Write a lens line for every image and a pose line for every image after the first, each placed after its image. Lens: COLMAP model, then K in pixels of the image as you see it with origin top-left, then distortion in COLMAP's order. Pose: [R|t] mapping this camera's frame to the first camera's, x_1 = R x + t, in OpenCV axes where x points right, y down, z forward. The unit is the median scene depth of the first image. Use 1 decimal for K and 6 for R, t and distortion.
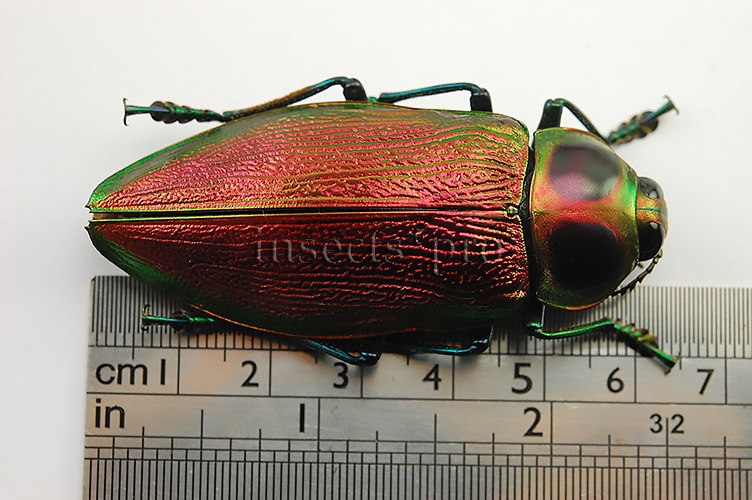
lens RADIAL K [[1942.3, 0, 376.4], [0, 1942.3, 251.1], [0, 0, 1]] dist [-0.128657, 0.000000]
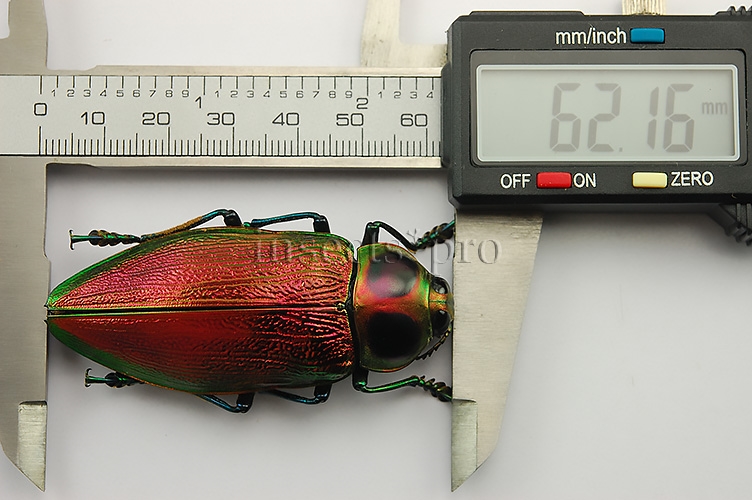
lens RADIAL K [[1942.3, 0, 373.7], [0, 1942.3, 247.0], [0, 0, 1]] dist [-0.128657, 0.000000]
pose [[0.999724, -0.019906, 0.012454, 0.075154], [0.019512, 0.999329, 0.031002, -0.105834], [-0.013063, -0.030751, 0.999442, -0.424901]]
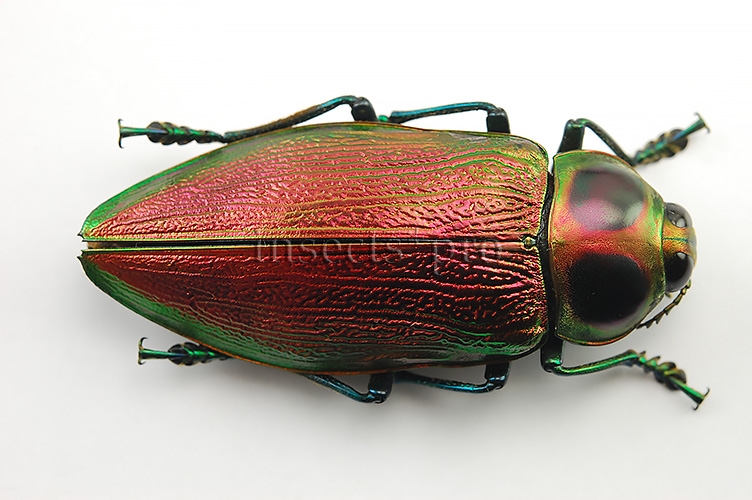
lens RADIAL K [[1942.3, 0, 376.3], [0, 1942.3, 254.5], [0, 0, 1]] dist [-0.128657, 0.000000]
pose [[0.999685, 0.000136, -0.025084, 0.018976], [0.000568, 0.999606, 0.028065, -0.039906], [0.025078, -0.028070, 0.999291, 0.059149]]
